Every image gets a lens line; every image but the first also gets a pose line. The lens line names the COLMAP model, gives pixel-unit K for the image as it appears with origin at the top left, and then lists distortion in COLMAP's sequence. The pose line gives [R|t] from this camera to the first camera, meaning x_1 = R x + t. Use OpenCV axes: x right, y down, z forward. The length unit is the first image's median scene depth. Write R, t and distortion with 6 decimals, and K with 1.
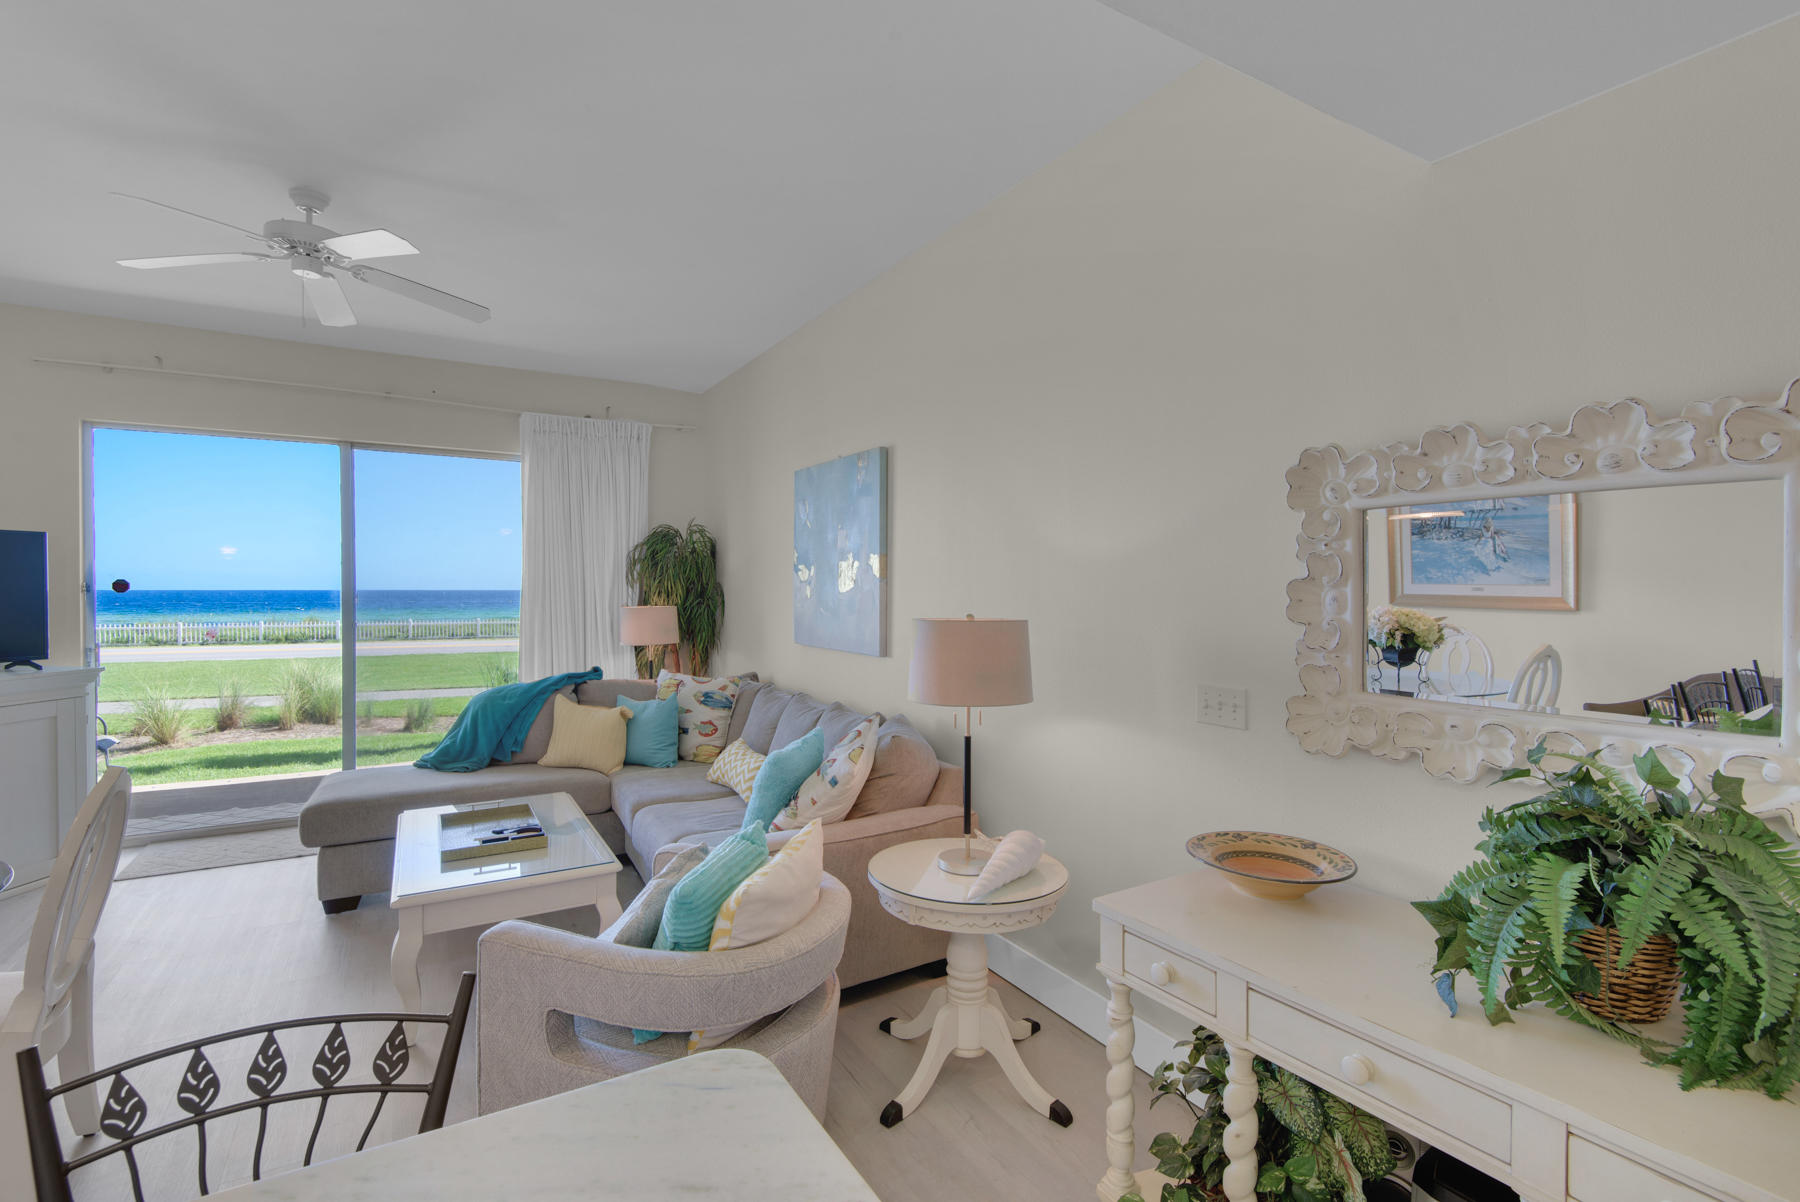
lens RADIAL K [[812.7, 0, 895.1], [0, 812.7, 589.8], [0, 0, 1]] dist [0.017261, -0.011438]
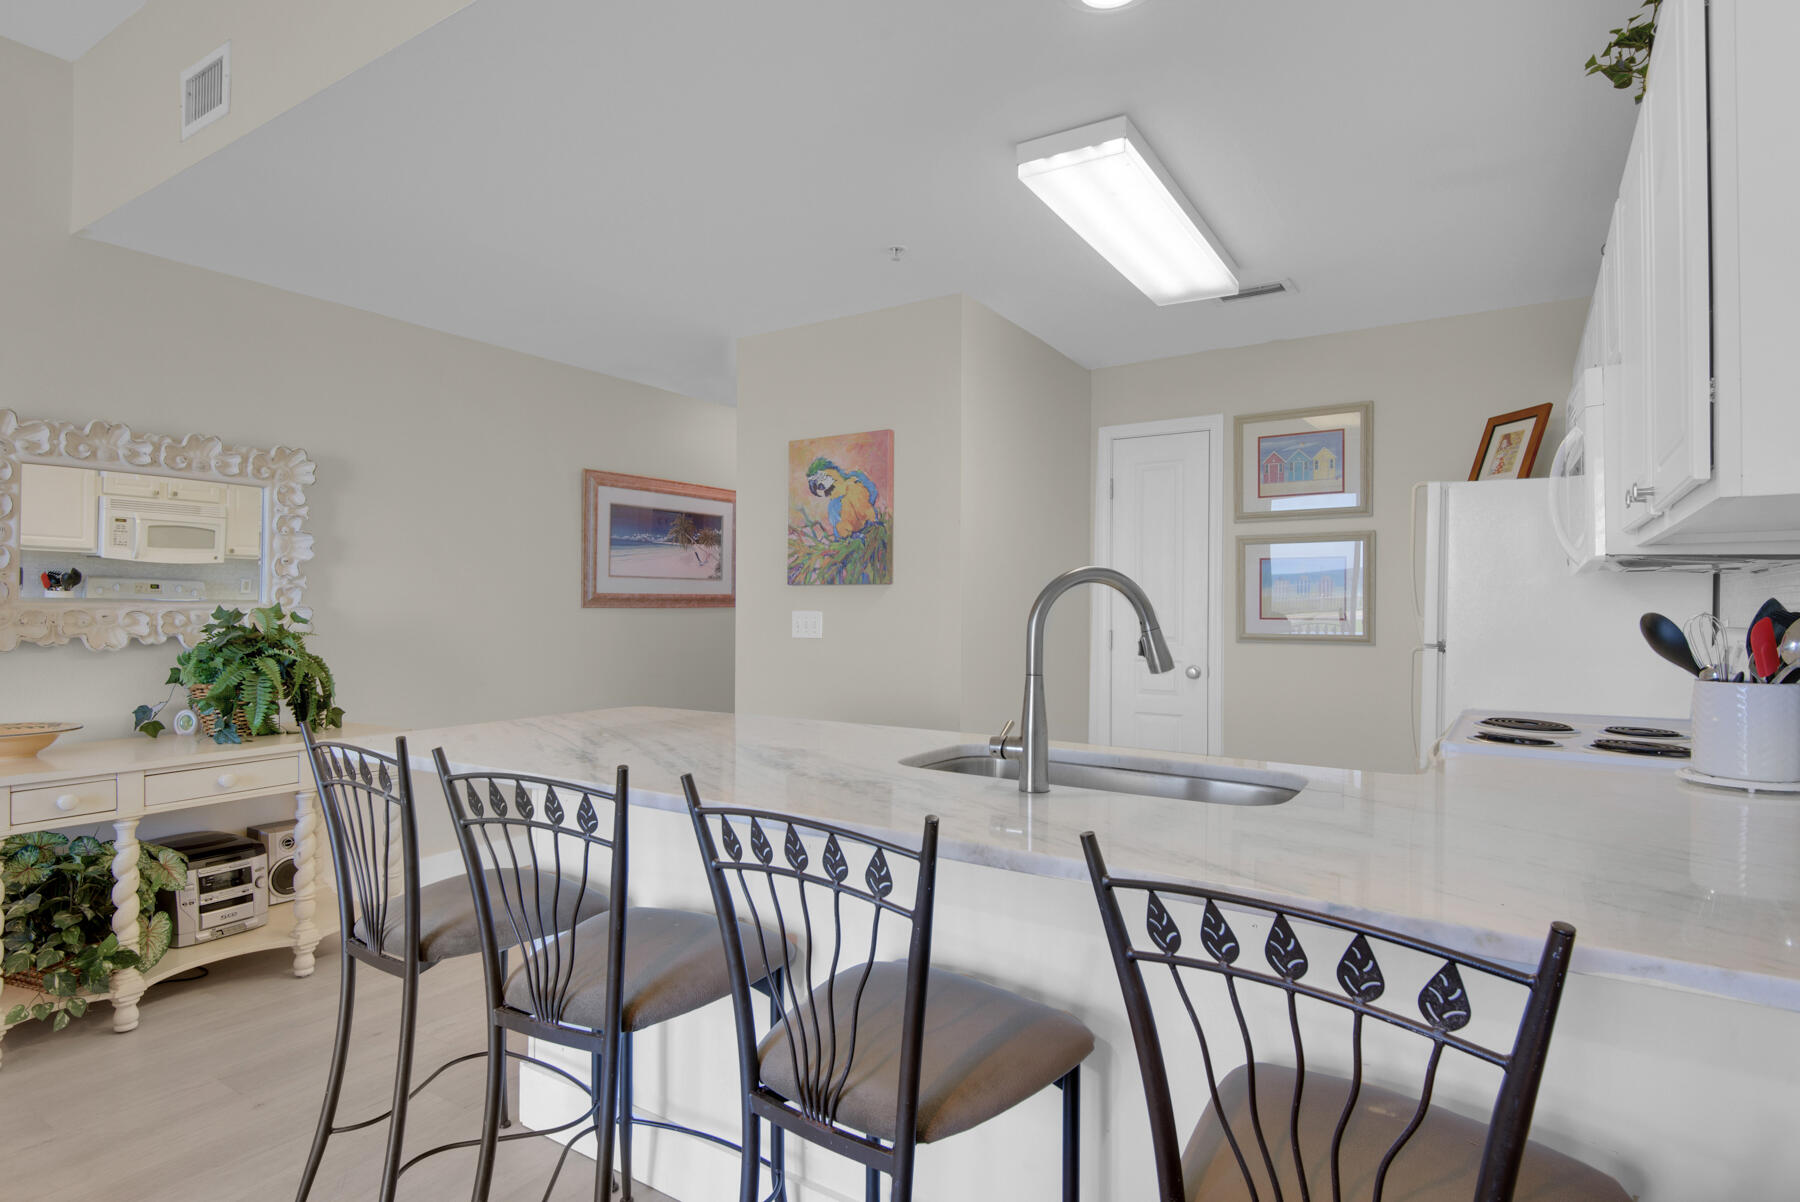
lens RADIAL K [[932.0, 0, 904.8], [0, 932.0, 615.9], [0, 0, 1]] dist [0.014724, -0.011657]
pose [[-0.440665, -0.010776, 0.897607, -0.608168], [-0.001633, 0.999936, 0.011203, 0.056068], [-0.897670, 0.003471, -0.440655, 0.165670]]
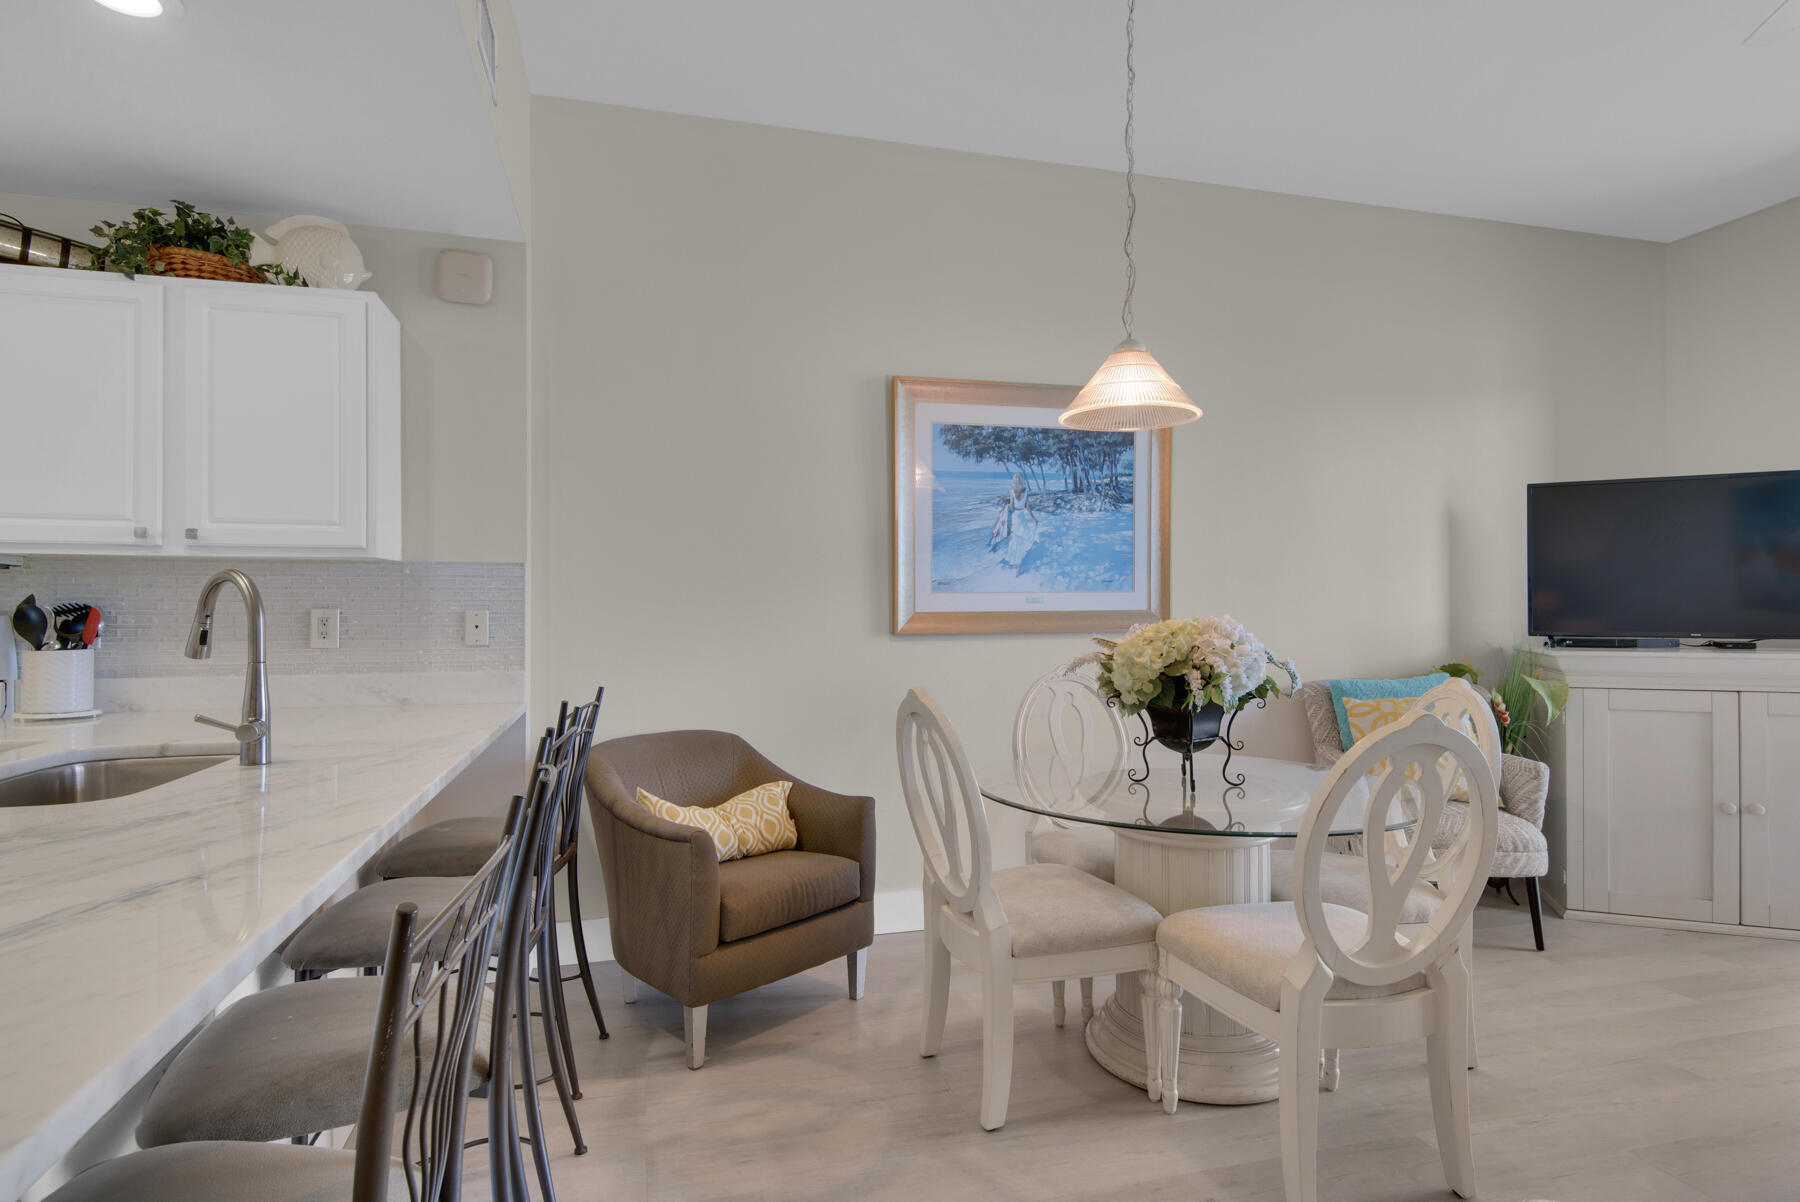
lens RADIAL K [[932.0, 0, 884.7], [0, 932.0, 603.0], [0, 0, 1]] dist [0.014724, -0.011657]
pose [[-0.275609, -0.001712, -0.961268, 0.011312], [-0.006361, 0.999980, 0.000043, 0.054175], [0.961249, 0.006127, -0.275614, 0.349049]]
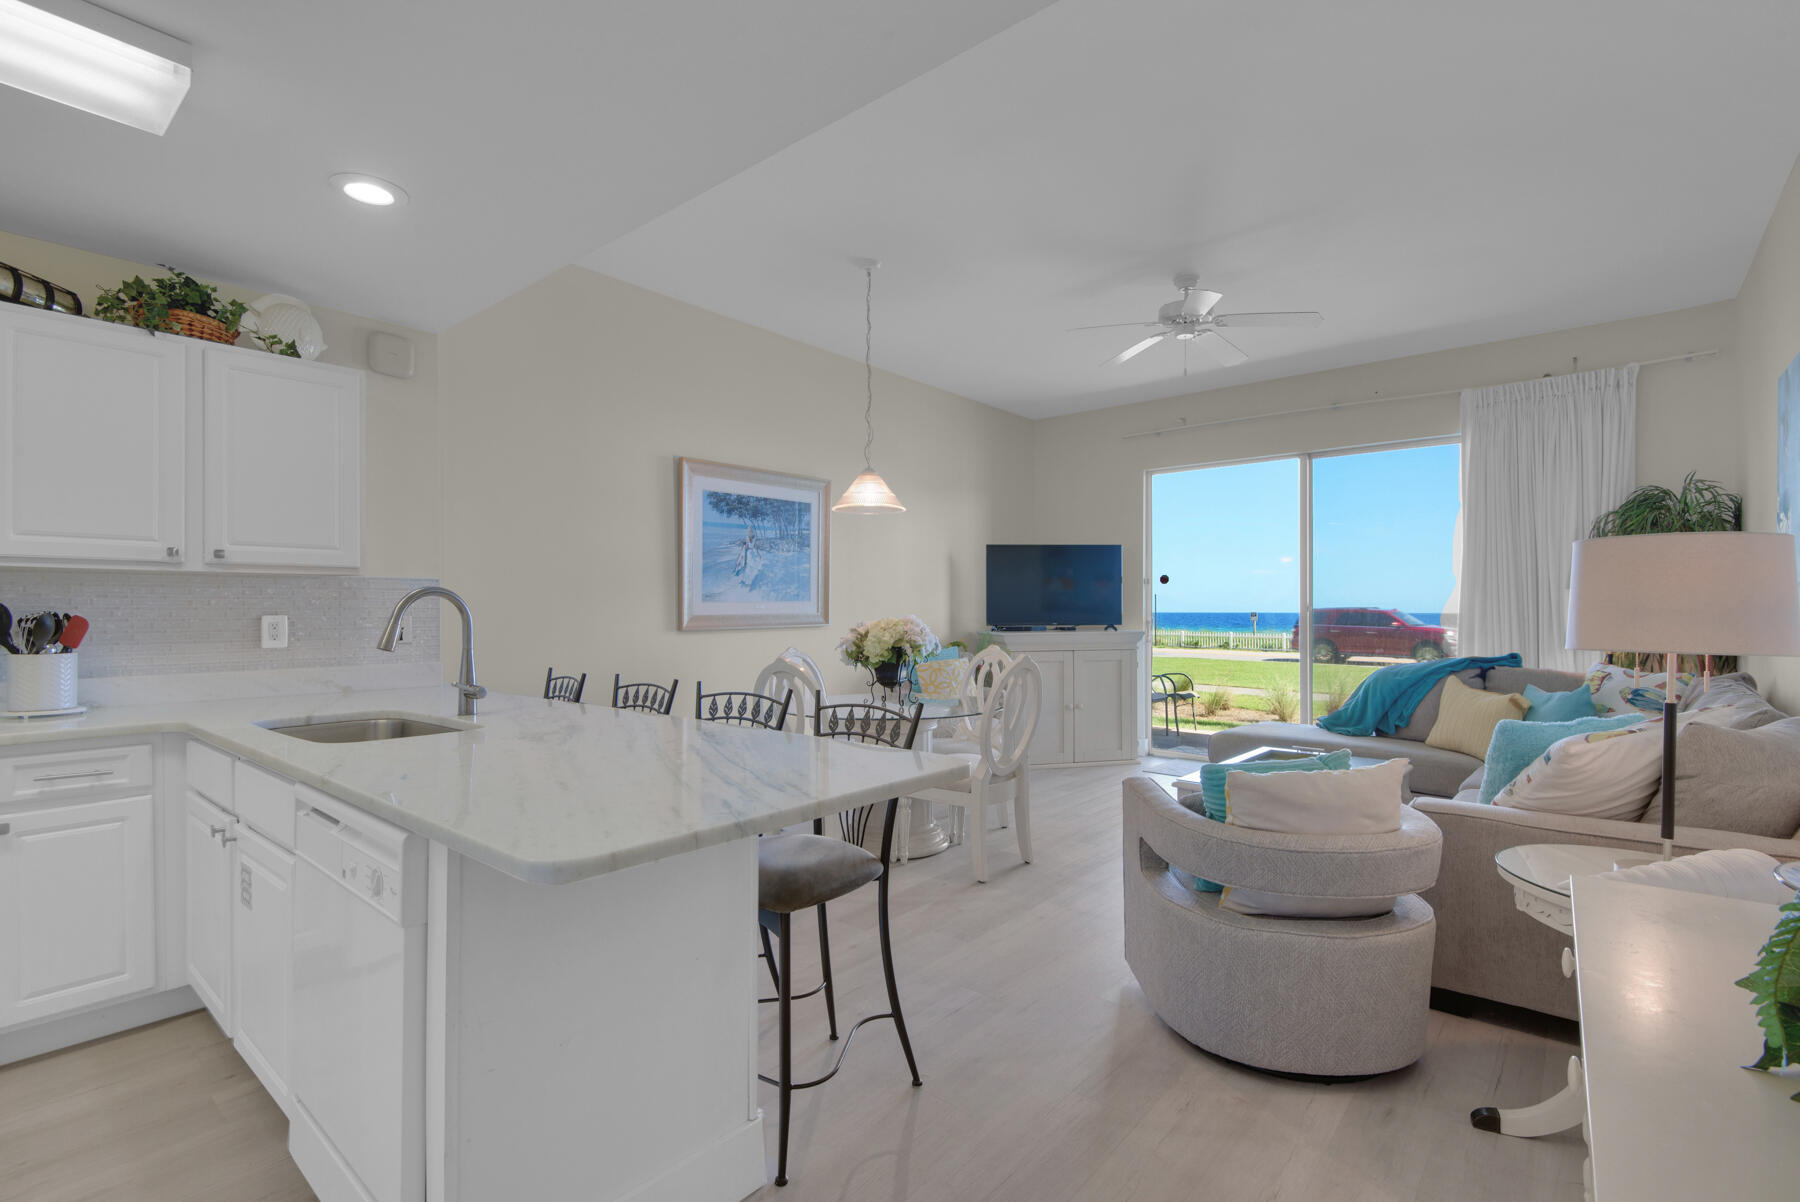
lens RADIAL K [[812.7, 0, 889.4], [0, 812.7, 606.5], [0, 0, 1]] dist [0.017261, -0.011438]
pose [[0.313301, -0.002894, -0.949649, 0.308100], [-0.003272, 0.999986, -0.004127, 0.054569], [0.949648, 0.004400, 0.313287, 0.069437]]
